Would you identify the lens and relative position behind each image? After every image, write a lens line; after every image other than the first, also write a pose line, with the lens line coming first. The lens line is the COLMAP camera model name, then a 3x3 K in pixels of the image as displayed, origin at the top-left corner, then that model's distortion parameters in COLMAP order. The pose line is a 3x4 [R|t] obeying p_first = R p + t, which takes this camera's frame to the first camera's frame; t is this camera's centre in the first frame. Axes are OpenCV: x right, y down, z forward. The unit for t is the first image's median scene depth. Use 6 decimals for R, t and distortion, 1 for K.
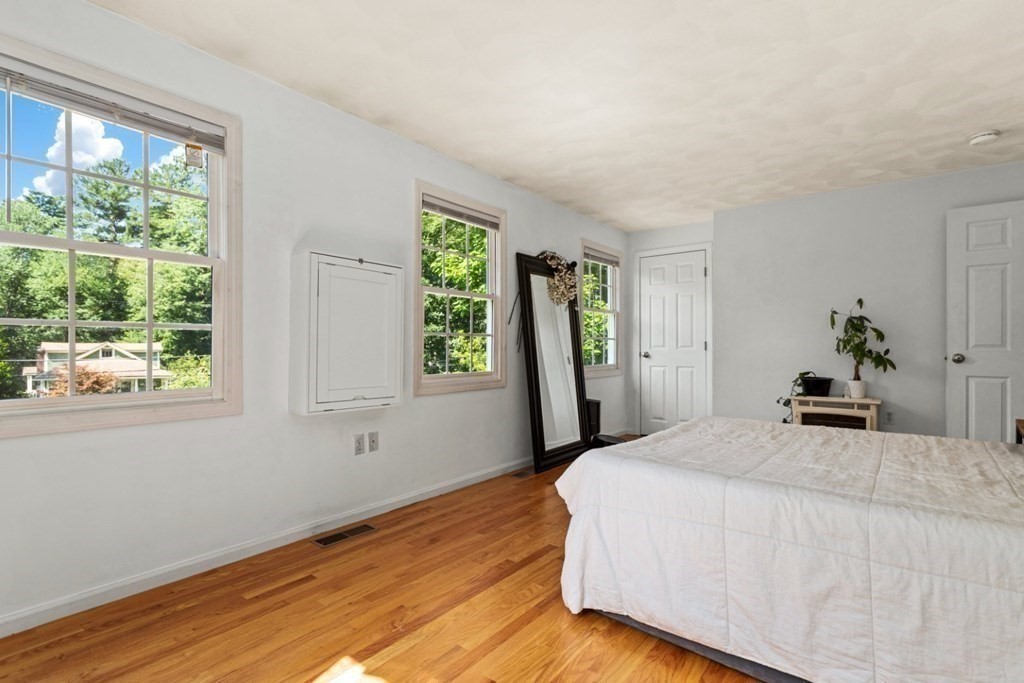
lens RADIAL K [[482.0, 0, 516.6], [0, 482.0, 343.0], [0, 0, 1]] dist [0.000410, 0.000140]
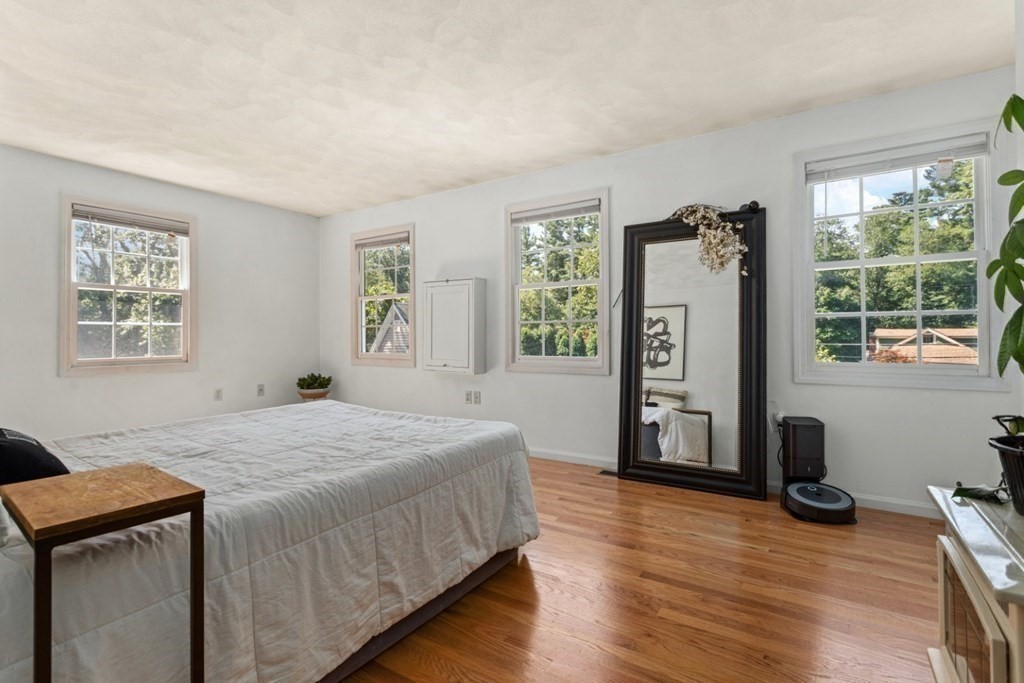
lens RADIAL K [[478.6, 0, 514.1], [0, 478.6, 335.9], [0, 0, 1]] dist [-0.001397, -0.000337]
pose [[0.089454, 0.000558, -0.995991, 0.803386], [0.014169, 0.999898, 0.001832, 0.009031], [0.995890, -0.014276, 0.089437, 0.668192]]
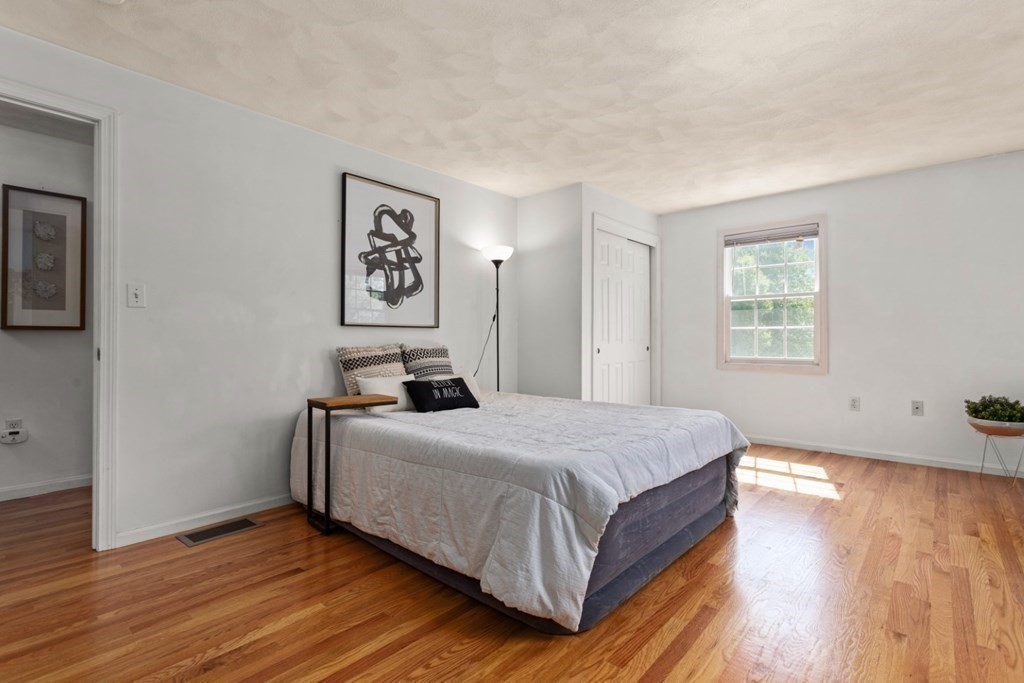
lens RADIAL K [[478.6, 0, 514.1], [0, 478.6, 335.9], [0, 0, 1]] dist [-0.001397, -0.000337]
pose [[-0.998358, 0.002053, 0.057253, 0.300190], [0.001093, 0.999858, -0.016790, 0.012015], [-0.057280, -0.016700, -0.998218, 1.099129]]
